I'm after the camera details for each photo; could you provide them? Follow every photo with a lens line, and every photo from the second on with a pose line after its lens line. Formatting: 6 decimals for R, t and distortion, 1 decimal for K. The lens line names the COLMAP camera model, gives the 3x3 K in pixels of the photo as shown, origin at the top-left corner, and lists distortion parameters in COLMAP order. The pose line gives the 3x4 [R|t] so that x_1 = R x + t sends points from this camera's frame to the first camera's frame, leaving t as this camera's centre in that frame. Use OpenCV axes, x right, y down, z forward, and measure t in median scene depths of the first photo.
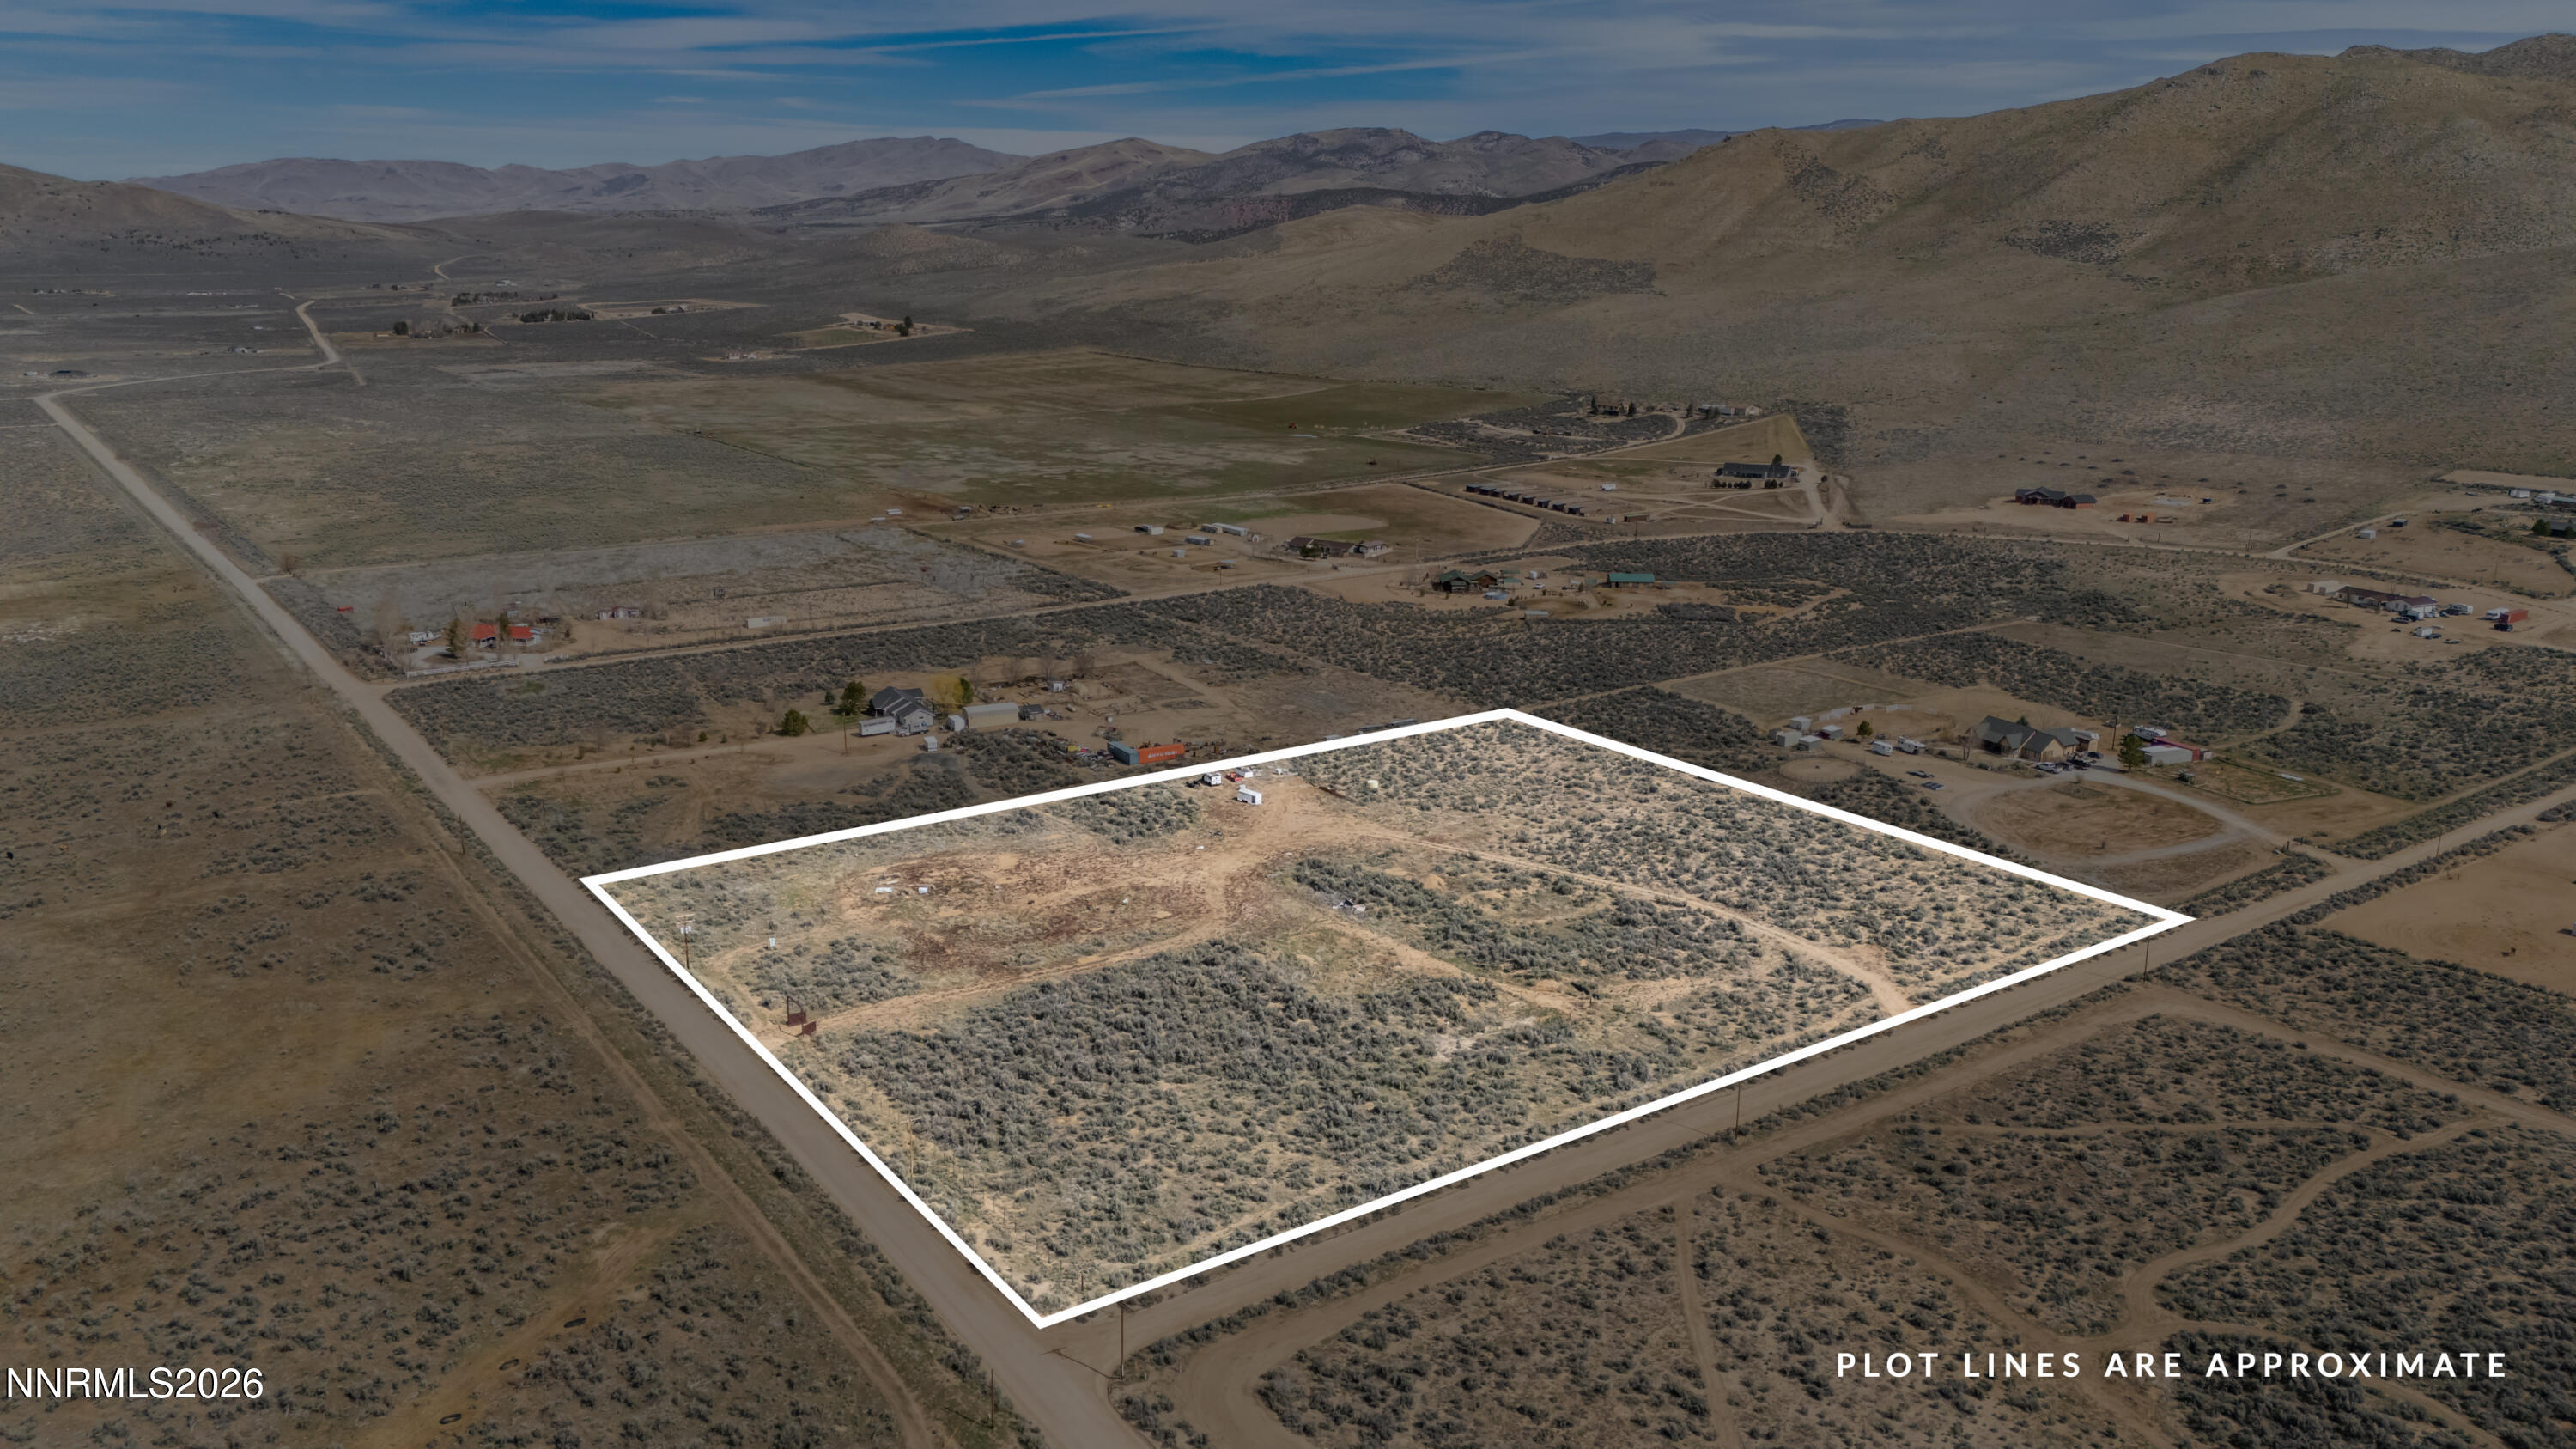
lens RADIAL K [[1883.4, 0, 1292.7], [0, 1883.4, 730.8], [0, 0, 1]] dist [0.082695, -0.079070]
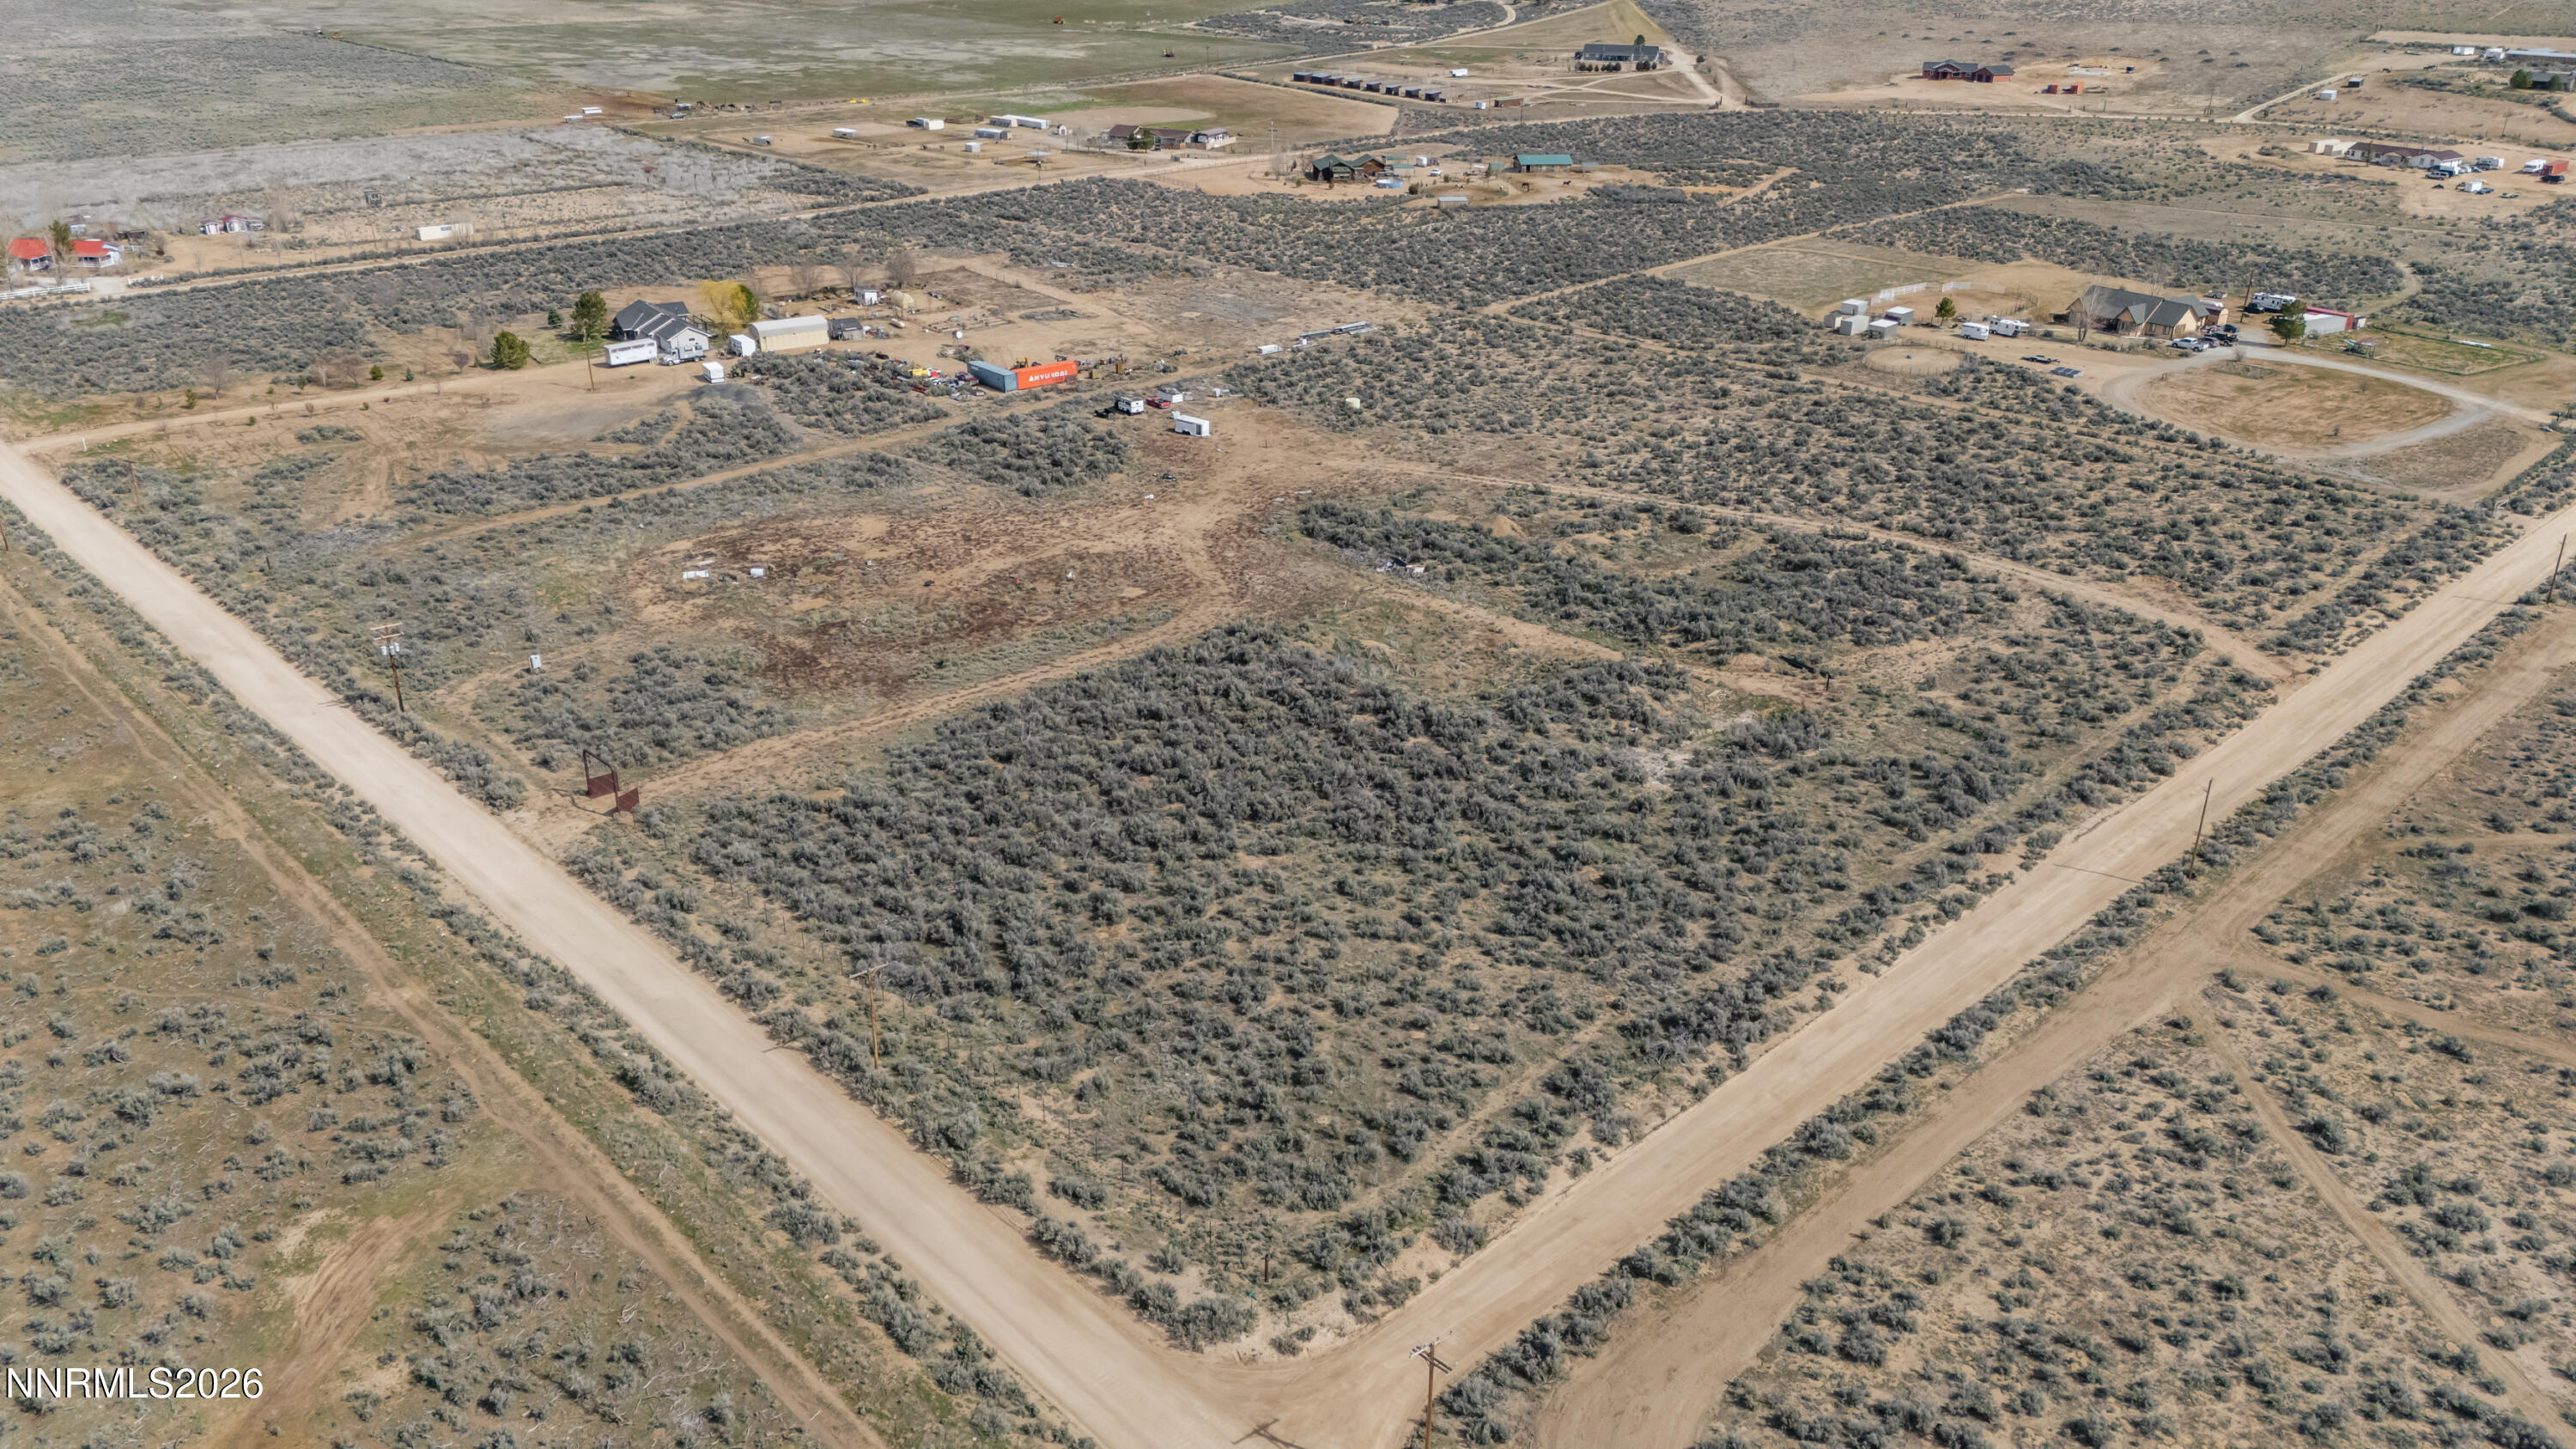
lens RADIAL K [[1832.5, 0, 1293.5], [0, 1832.5, 831.6], [0, 0, 1]] dist [0.075330, -0.072302]
pose [[0.988924, -0.069149, 0.131331, -0.087820], [0.038311, 0.973781, 0.224238, 0.030259], [-0.143393, -0.216722, 0.965645, 0.284092]]
